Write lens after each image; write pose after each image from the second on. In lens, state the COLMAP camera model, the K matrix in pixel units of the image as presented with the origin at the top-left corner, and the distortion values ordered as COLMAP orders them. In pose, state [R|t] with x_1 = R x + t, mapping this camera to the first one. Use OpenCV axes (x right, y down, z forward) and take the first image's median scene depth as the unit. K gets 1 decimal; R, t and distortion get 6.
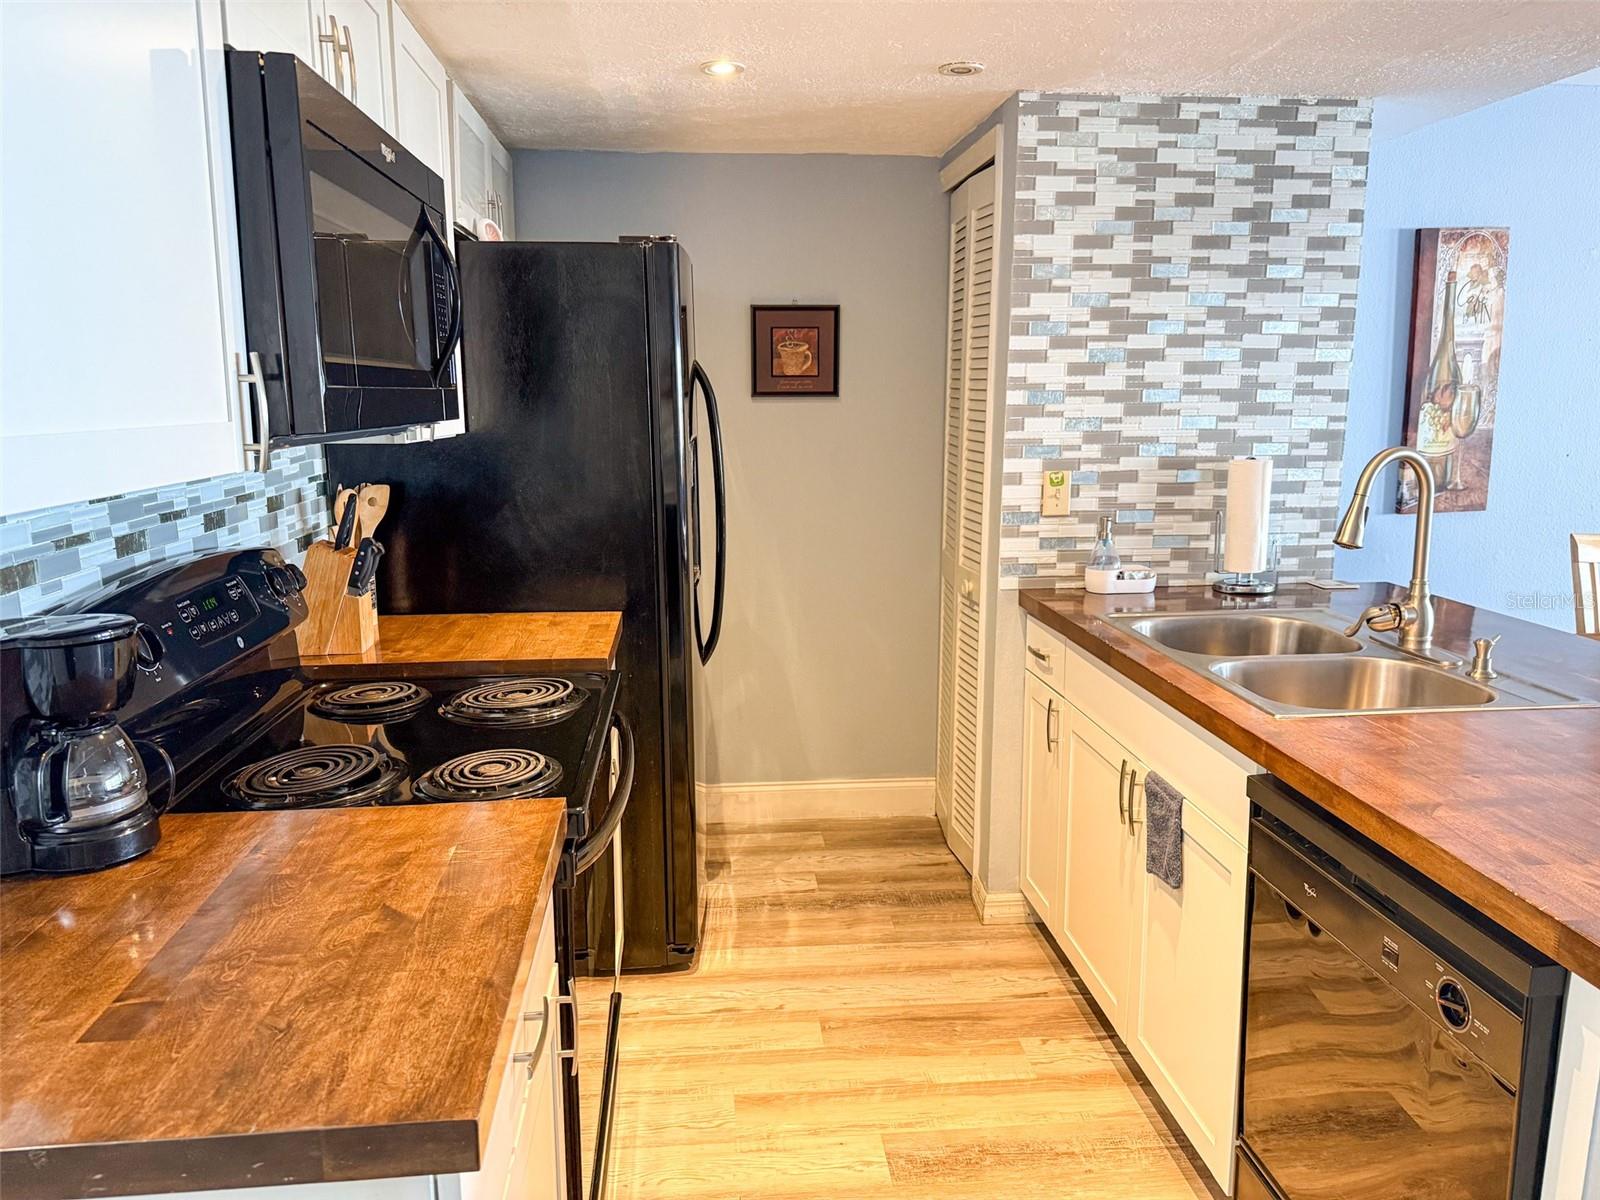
lens RADIAL K [[1118.4, 0, 805.6], [0, 1118.4, 605.1], [0, 0, 1]] dist [0.056842, -0.088650]
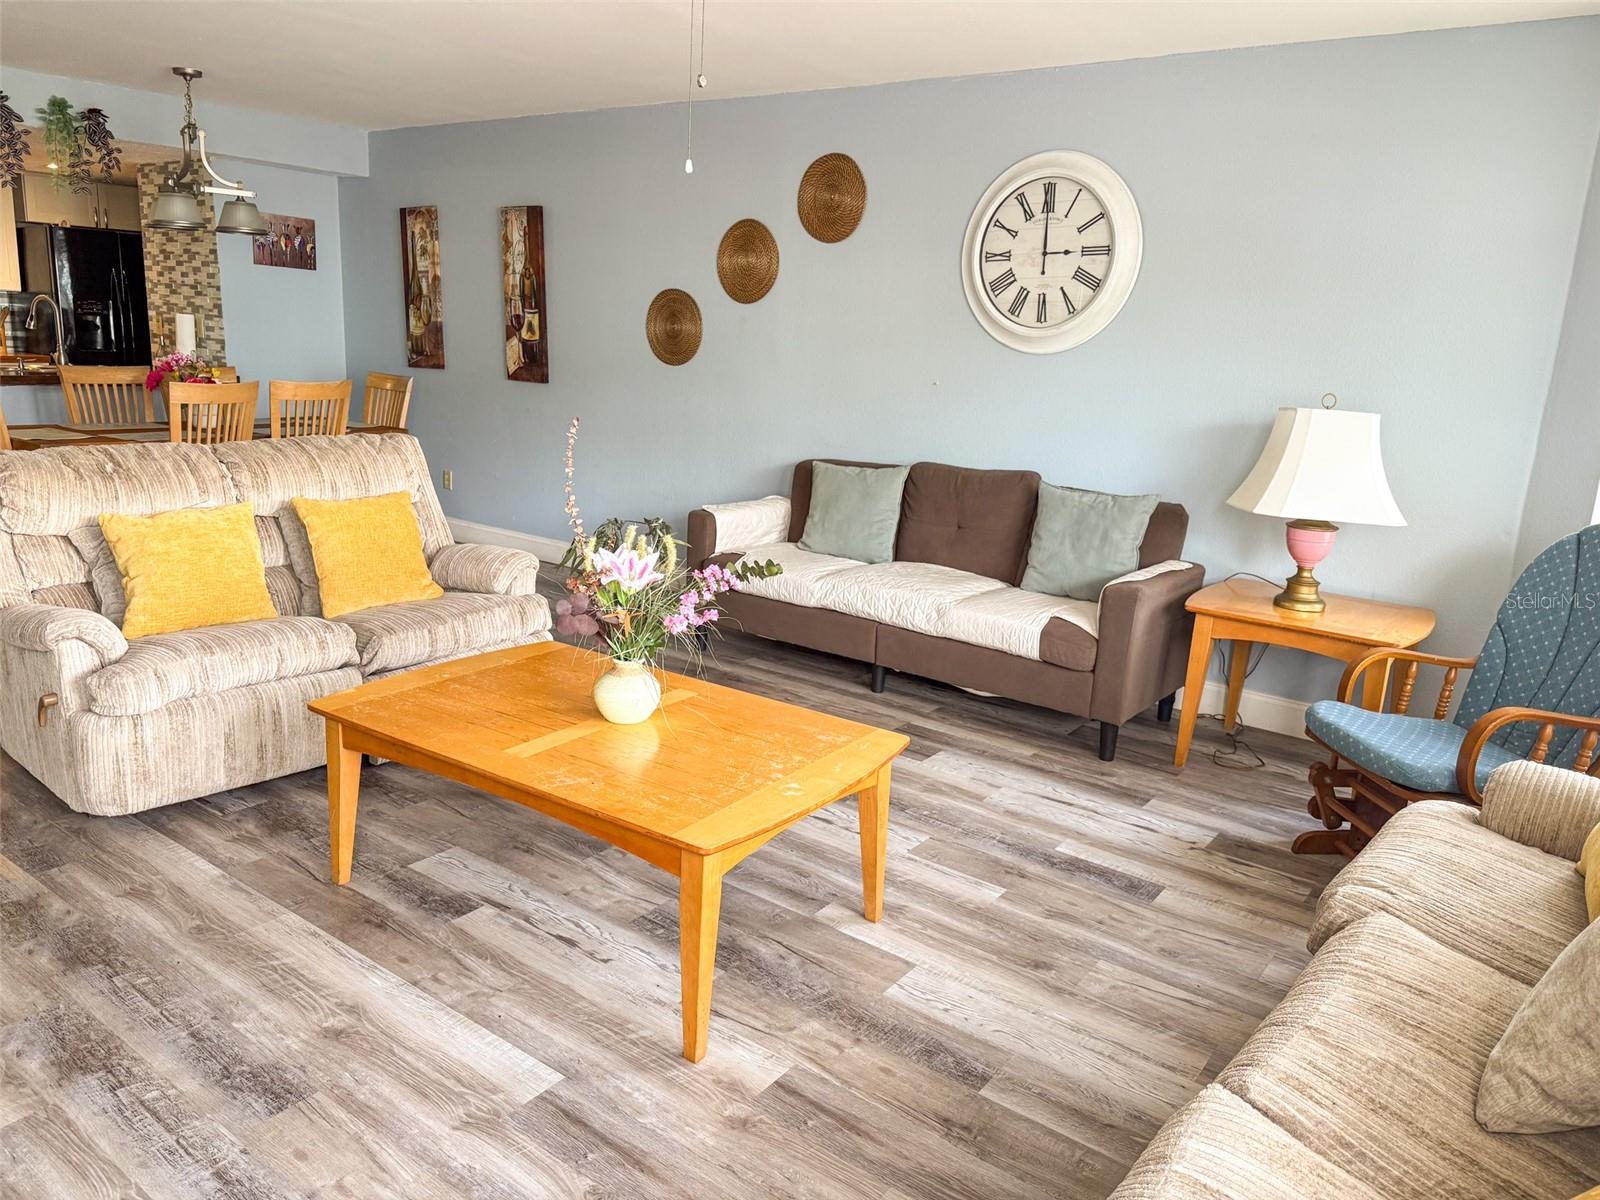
lens RADIAL K [[1149.4, 0, 790.8], [0, 1149.4, 585.9], [0, 0, 1]] dist [0.055631, -0.049470]
pose [[0.741294, 0.184497, -0.645324, 2.994461], [-0.175461, 0.981312, 0.079002, 0.013768], [0.647840, 0.054666, 0.759813, 0.004349]]
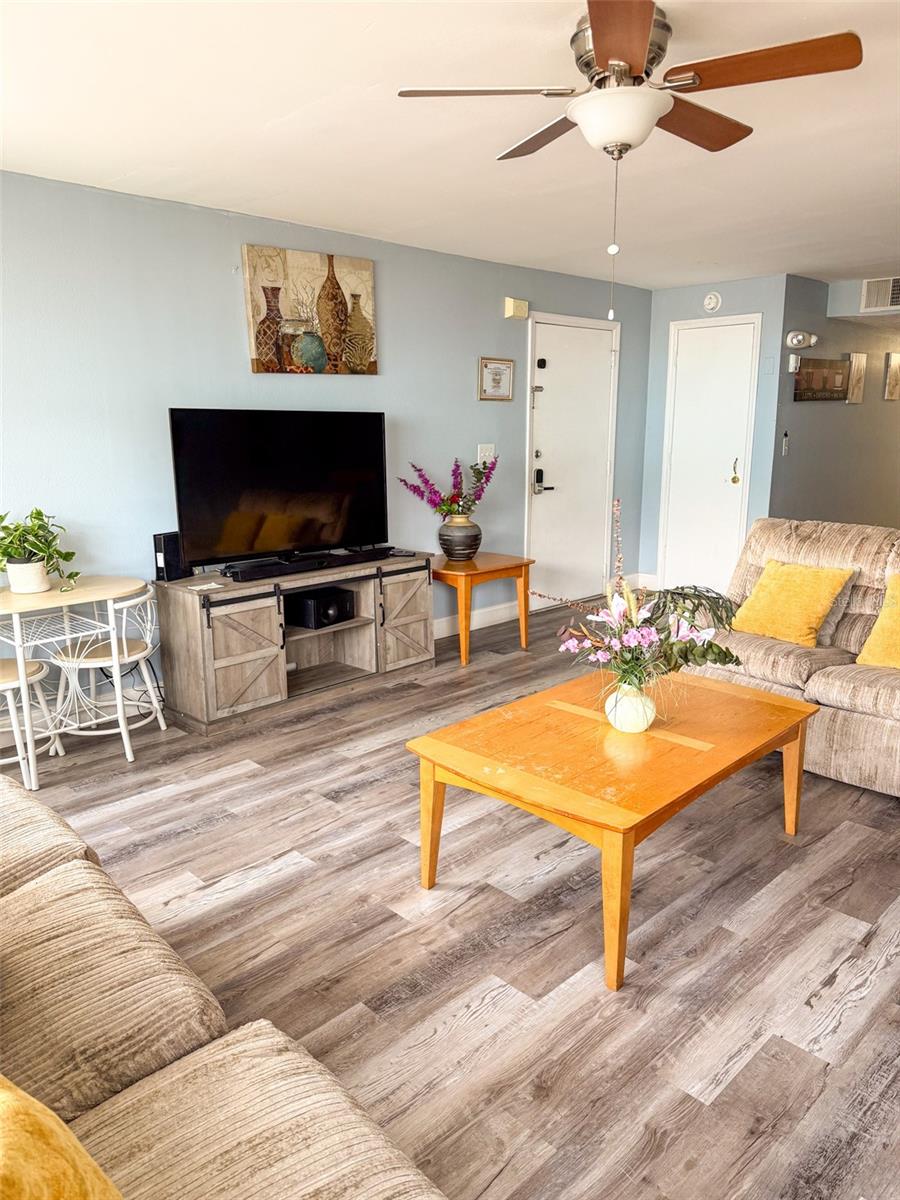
lens RADIAL K [[845.2, 0, 442.5], [0, 845.2, 593.9], [0, 0, 1]] dist [0.073904, -0.098668]
pose [[-0.783663, 0.129465, -0.607545, 3.004277], [-0.114672, 0.931080, 0.346323, -0.219929], [0.610510, 0.341069, -0.714807, 1.164509]]
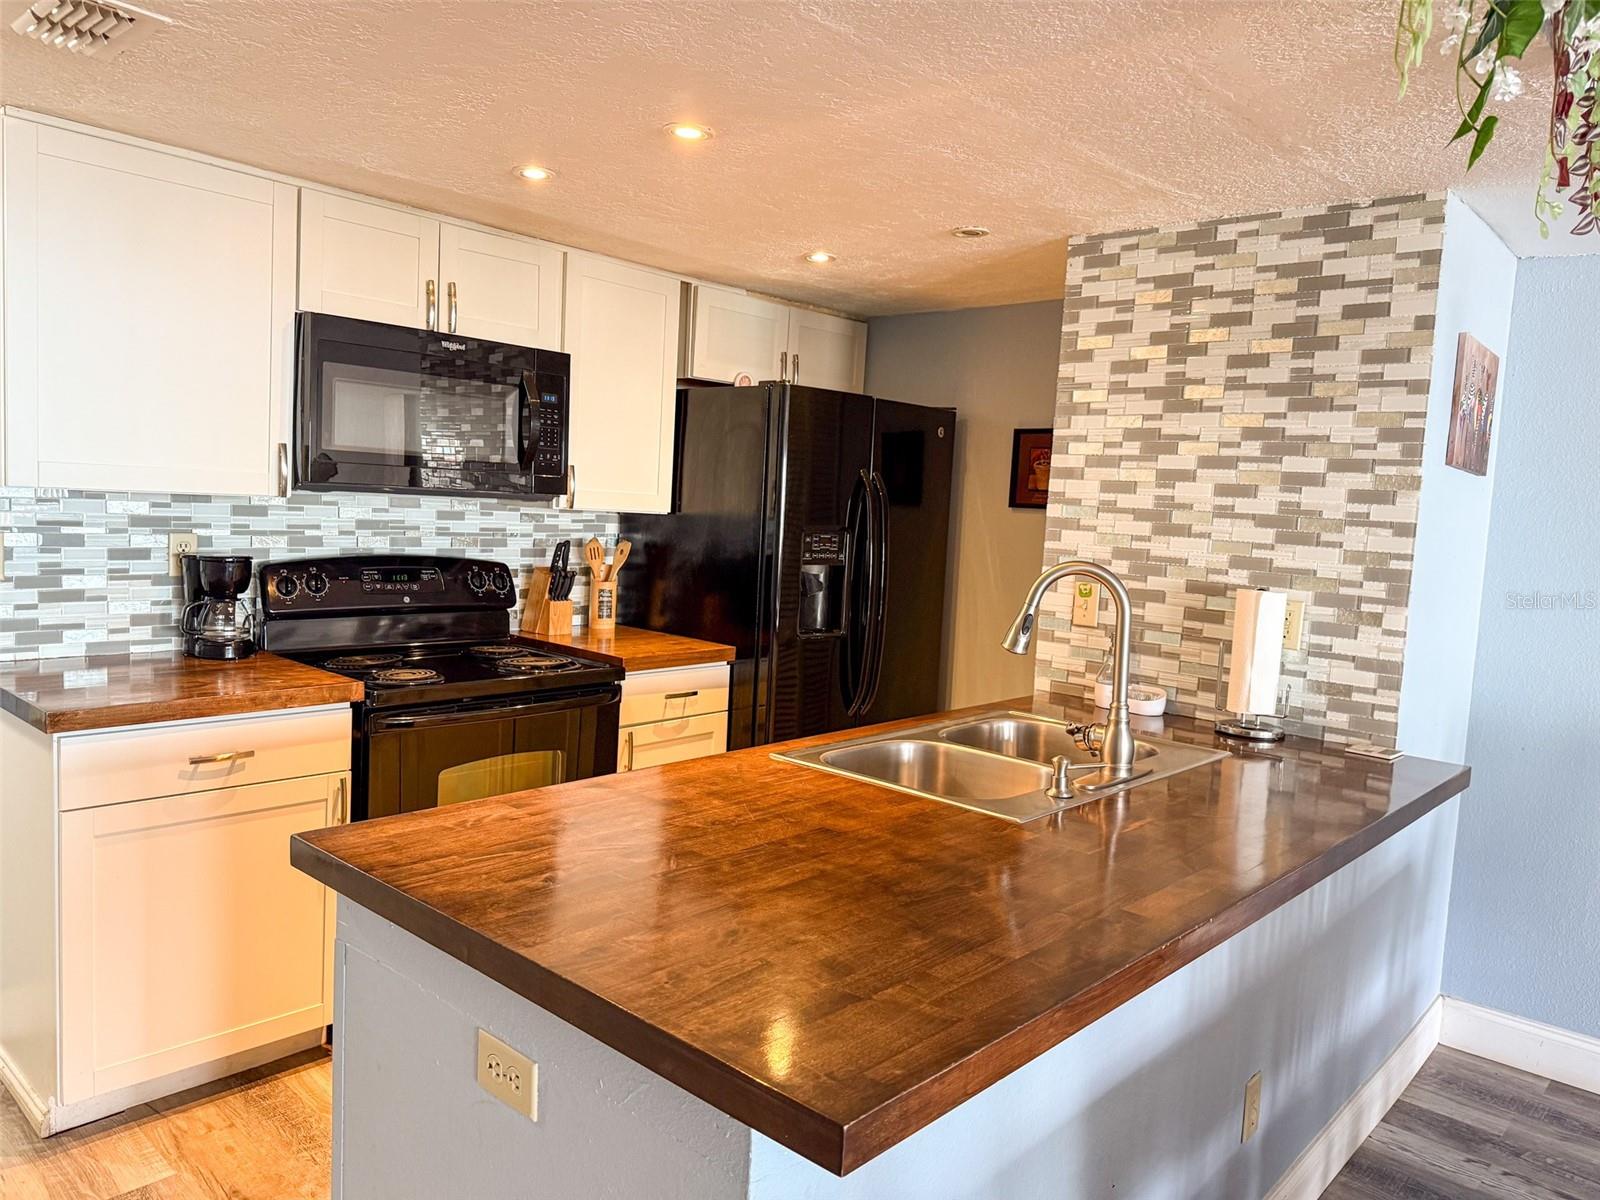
lens RADIAL K [[1131.1, 0, 800.0], [0, 1131.1, 600.0], [0, 0, 1]] dist [0.072166, -0.101901]
pose [[0.663664, 0.108462, -0.740126, 0.827708], [-0.194257, 0.980476, -0.030504, -0.020976], [0.722367, 0.164019, 0.671776, 0.110542]]
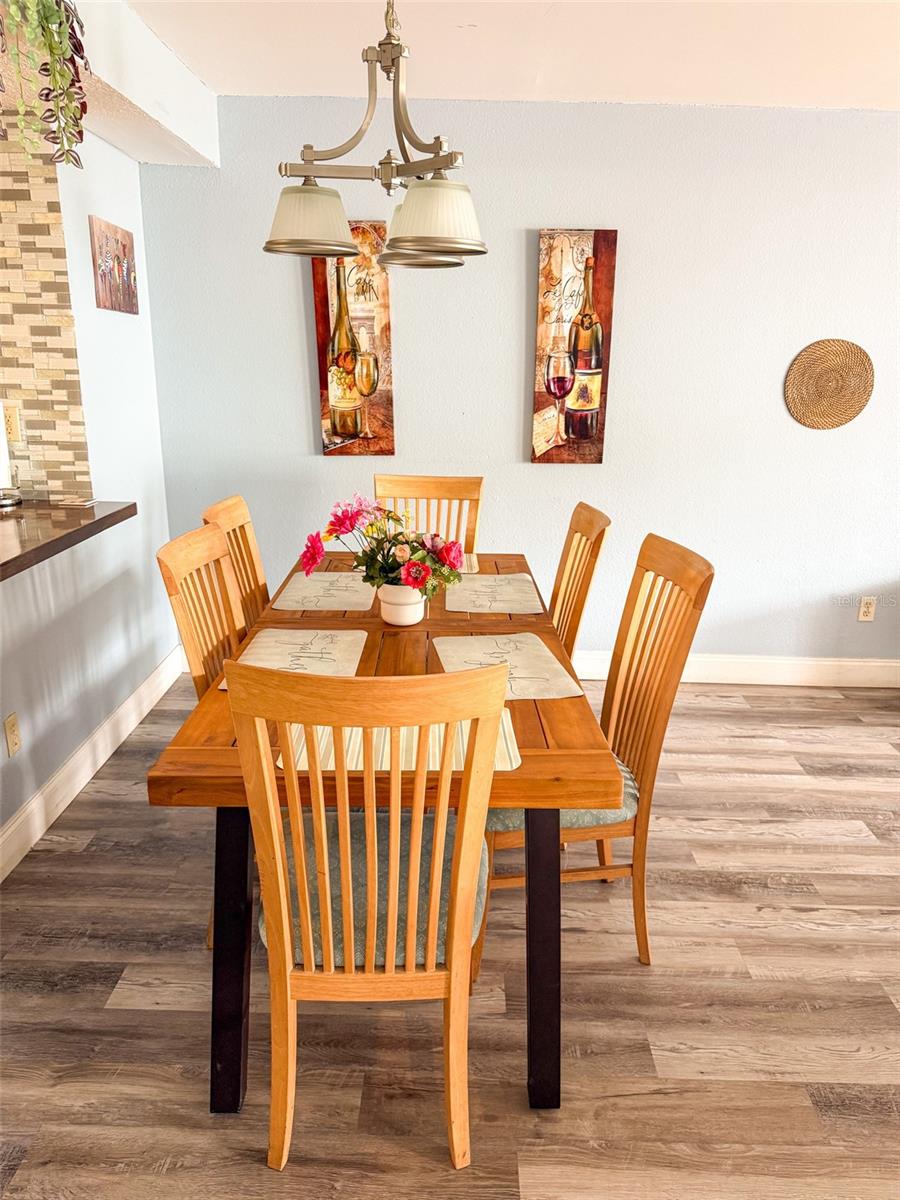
lens RADIAL K [[848.3, 0, 448.3], [0, 848.3, 603.6], [0, 0, 1]] dist [0.072166, -0.101901]
pose [[0.993510, 0.053601, -0.100320, 1.032085], [-0.044084, 0.994520, 0.094793, -0.014922], [0.104851, -0.089755, 0.990429, 0.056756]]
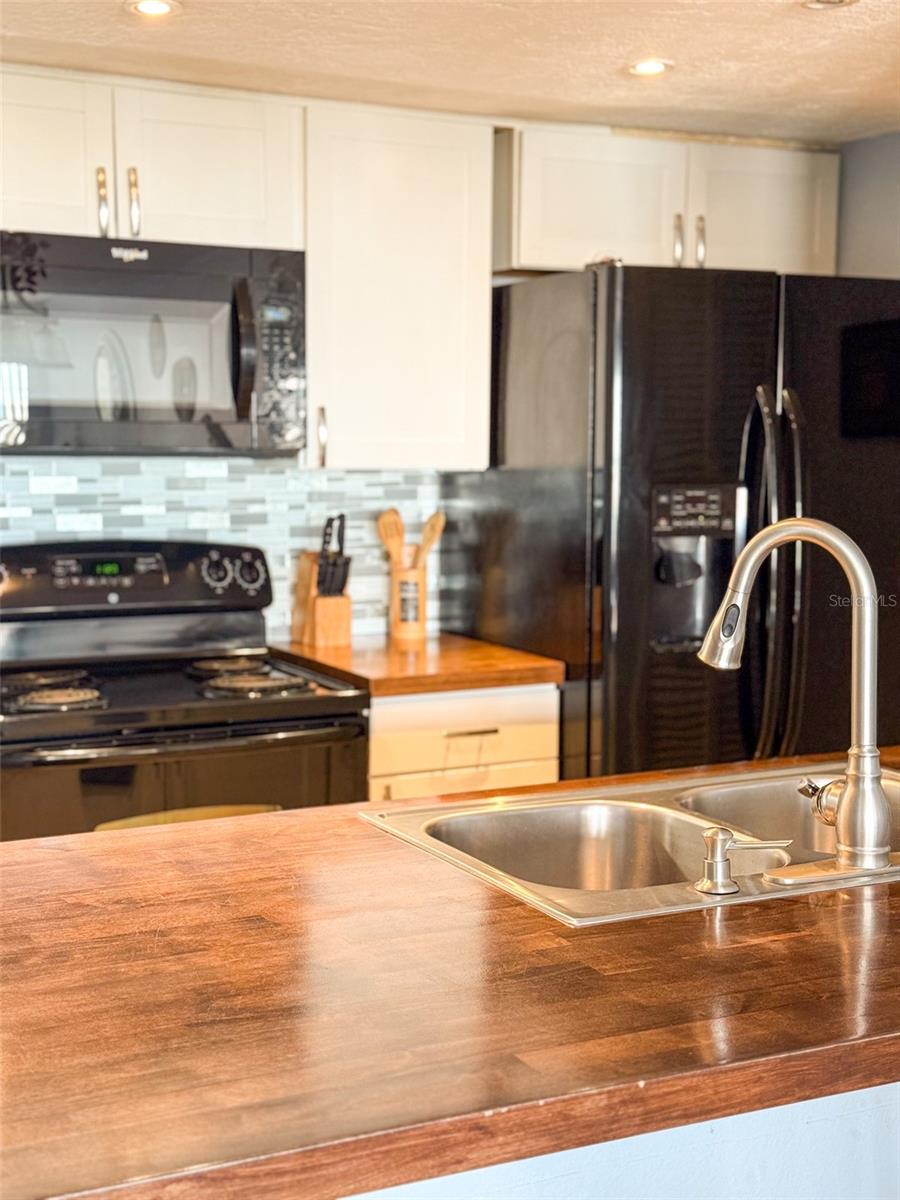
lens RADIAL K [[1677.5, 0, 424.2], [0, 1677.5, 600.0], [0, 0, 1]] dist [0.116700, 0.002470]
pose [[0.355355, 0.101402, -0.929215, 0.986006], [-0.180215, 0.982880, 0.038340, -0.071121], [0.917194, 0.153834, 0.367545, 0.353477]]
